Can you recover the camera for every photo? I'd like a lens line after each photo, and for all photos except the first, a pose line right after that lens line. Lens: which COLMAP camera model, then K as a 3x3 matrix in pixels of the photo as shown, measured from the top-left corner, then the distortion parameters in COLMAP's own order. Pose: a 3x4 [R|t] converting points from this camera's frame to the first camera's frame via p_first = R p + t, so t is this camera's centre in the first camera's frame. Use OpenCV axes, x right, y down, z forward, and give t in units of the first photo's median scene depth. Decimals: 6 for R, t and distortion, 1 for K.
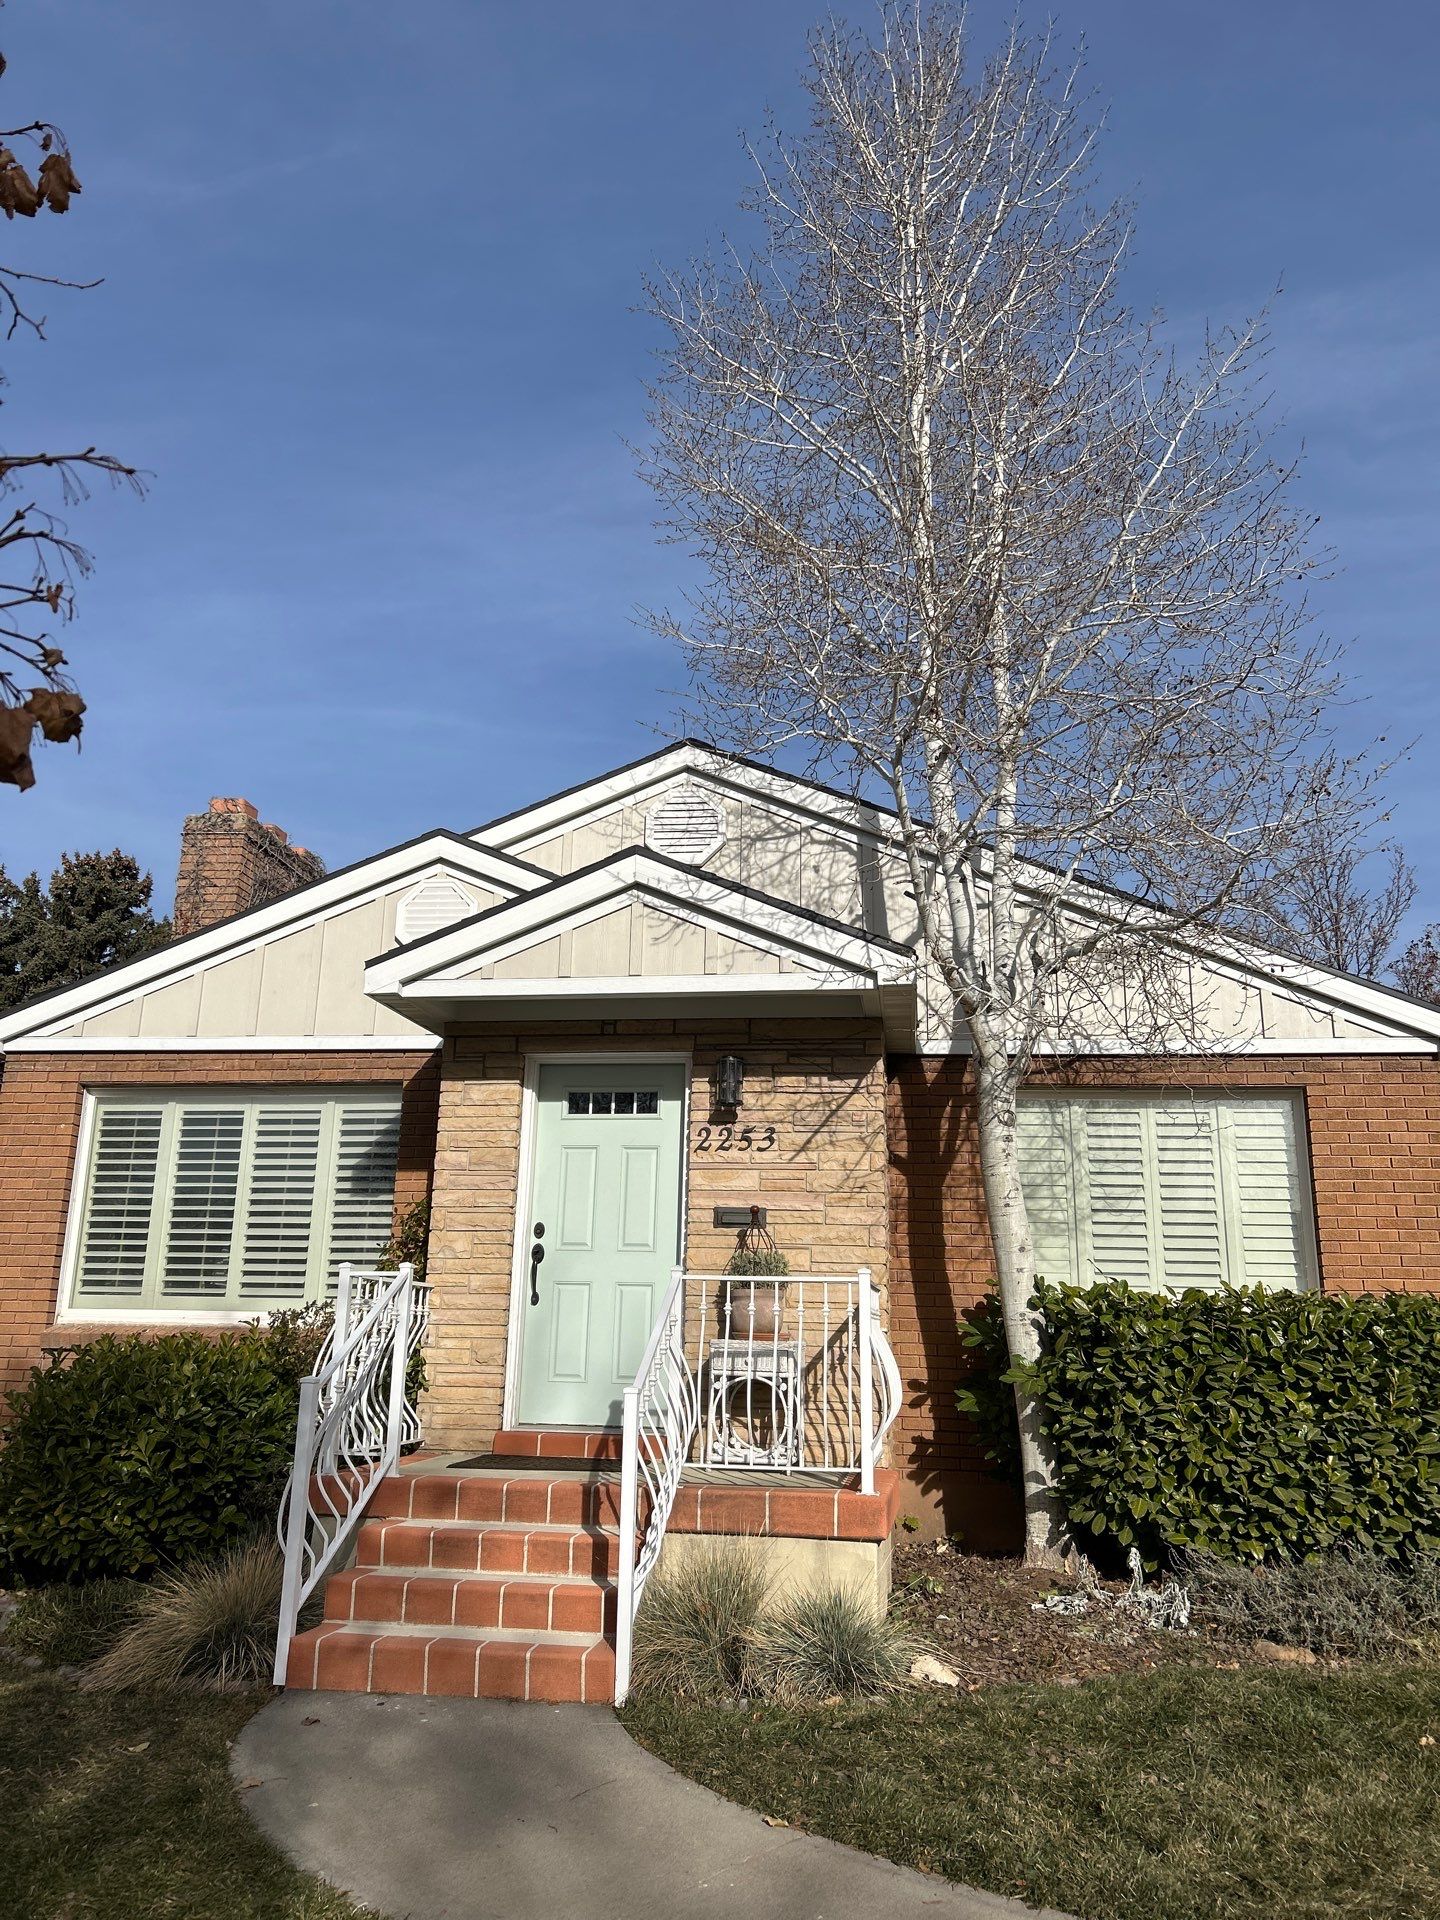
lens RADIAL K [[1368.3, 0, 720.0], [0, 1368.3, 960.0], [0, 0, 1]] dist [0.094569, -0.151124]
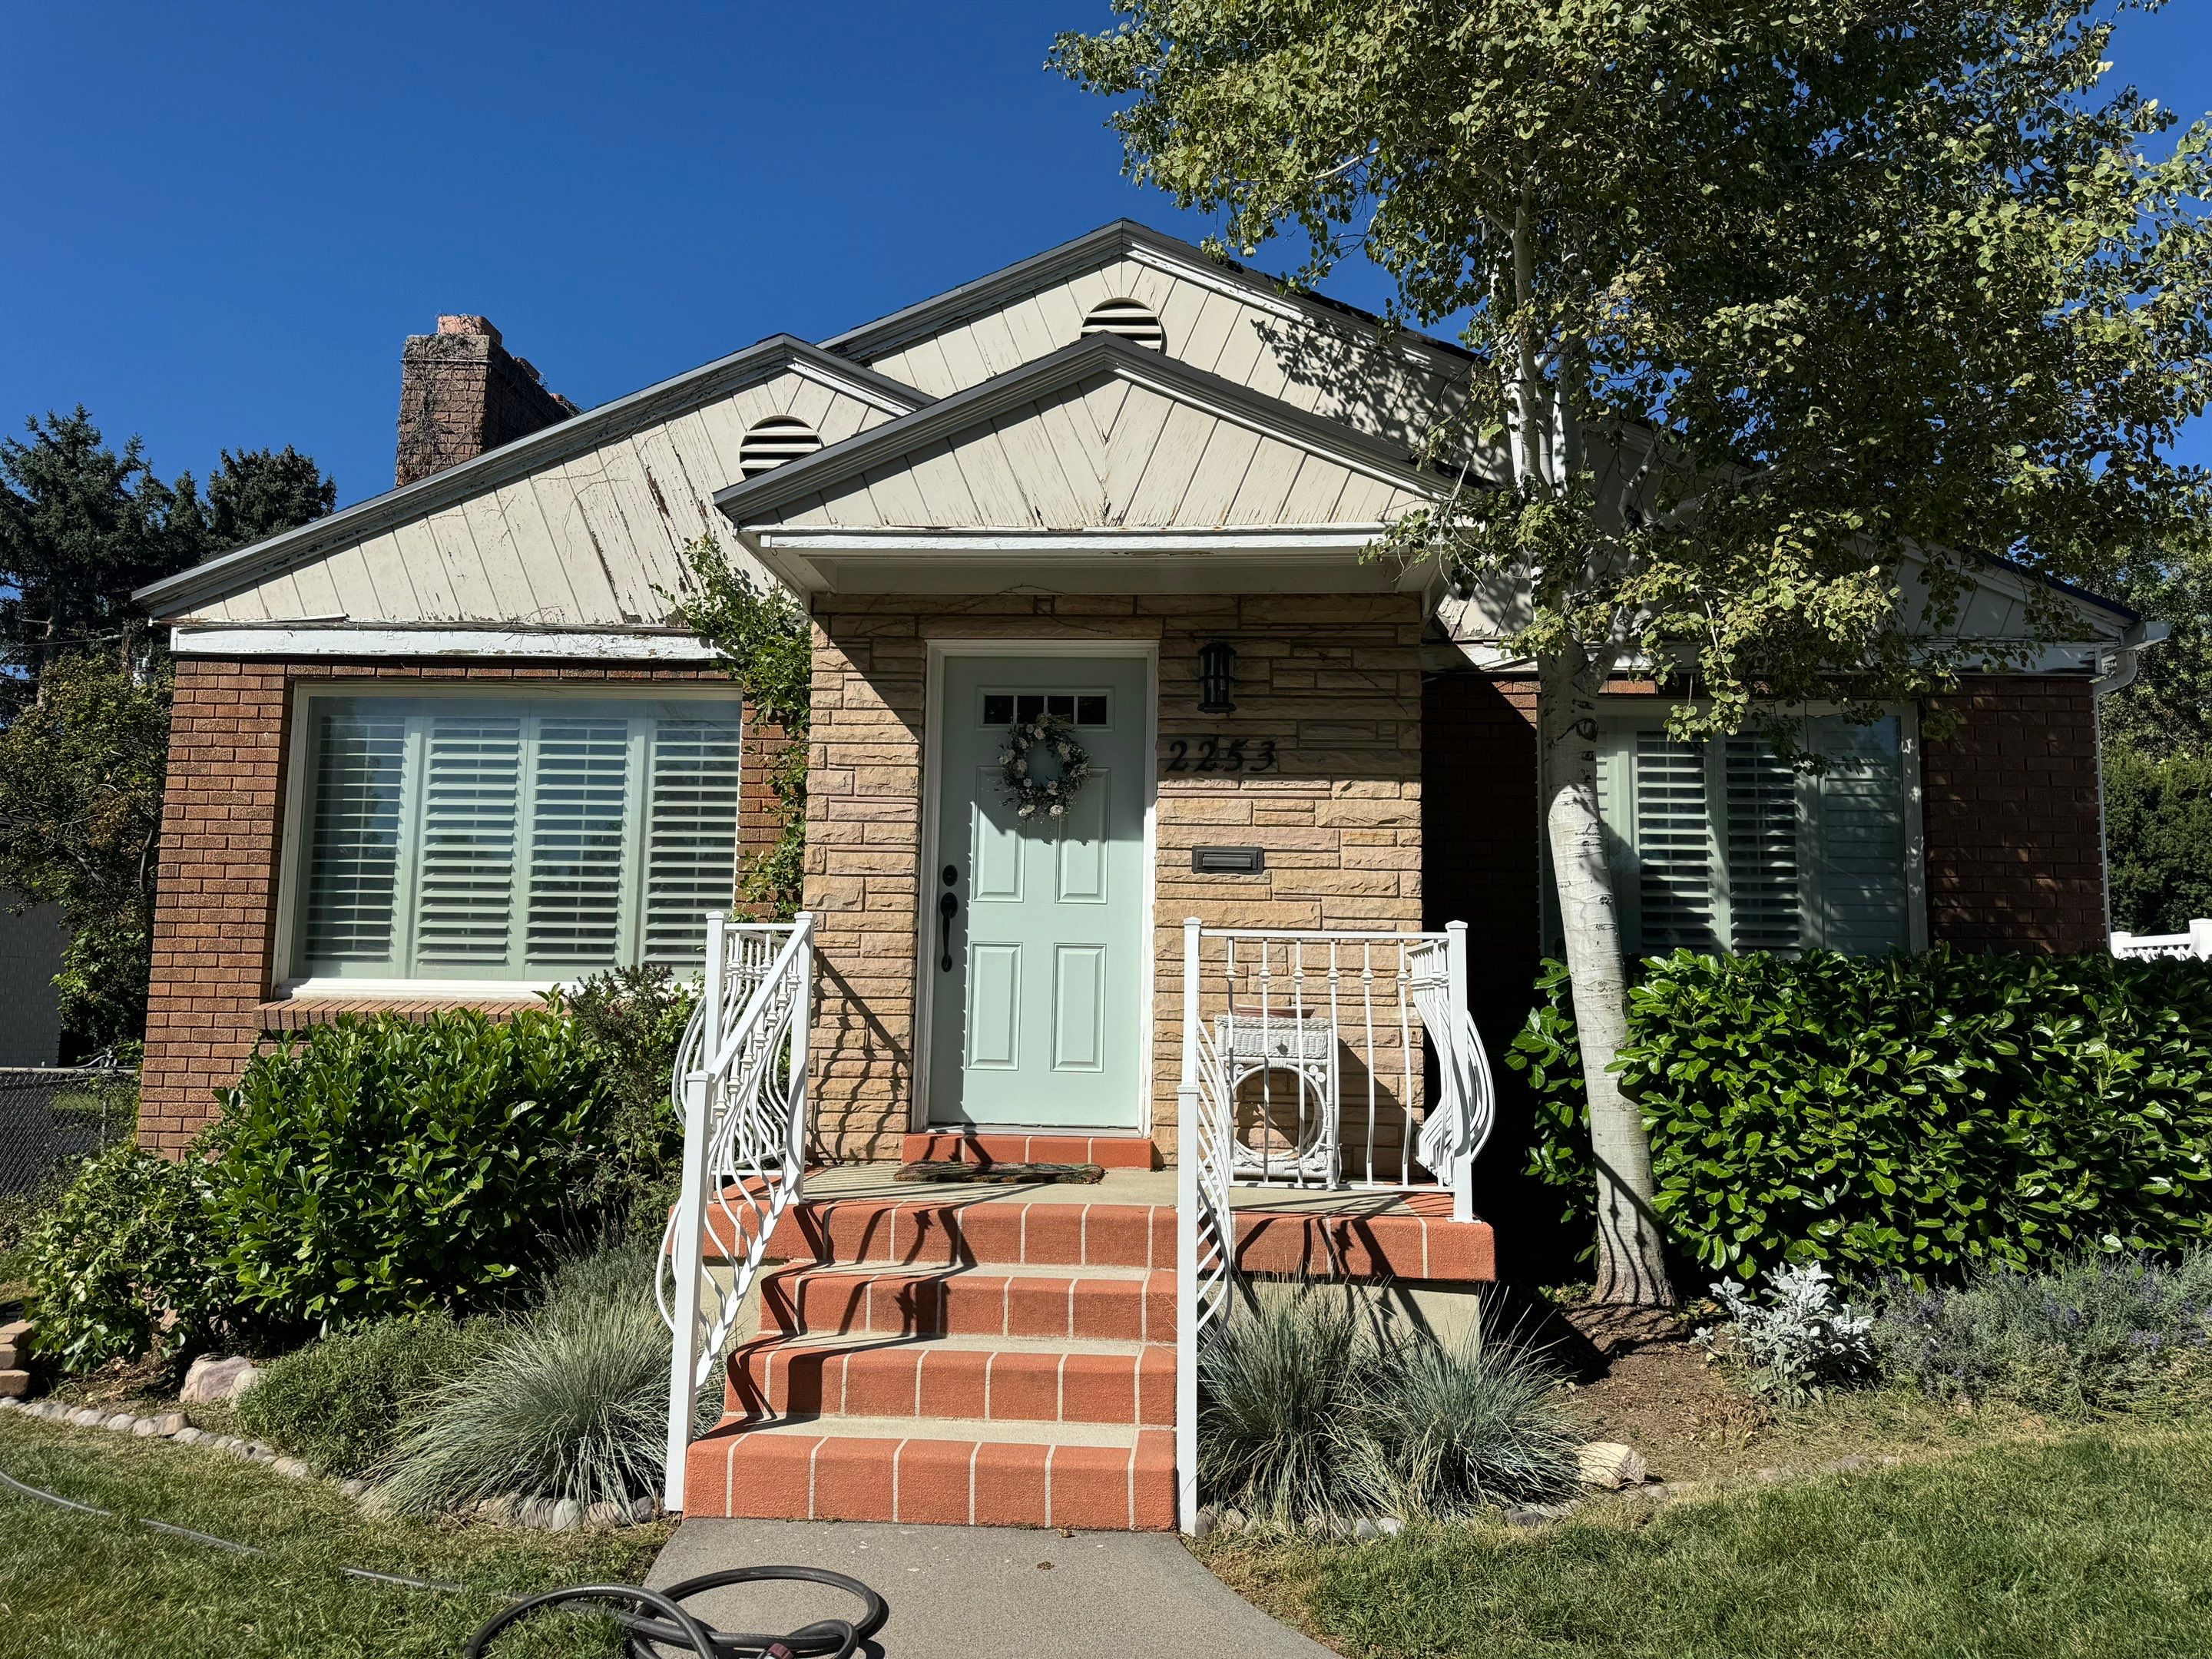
lens RADIAL K [[1435.1, 0, 1107.4], [0, 1435.1, 819.7], [0, 0, 1]] dist [0.069178, -0.072272]
pose [[0.995151, 0.006396, 0.098153, -0.105804], [-0.020109, 0.990036, 0.139371, 0.047377], [-0.096284, -0.140669, 0.985364, 0.191936]]
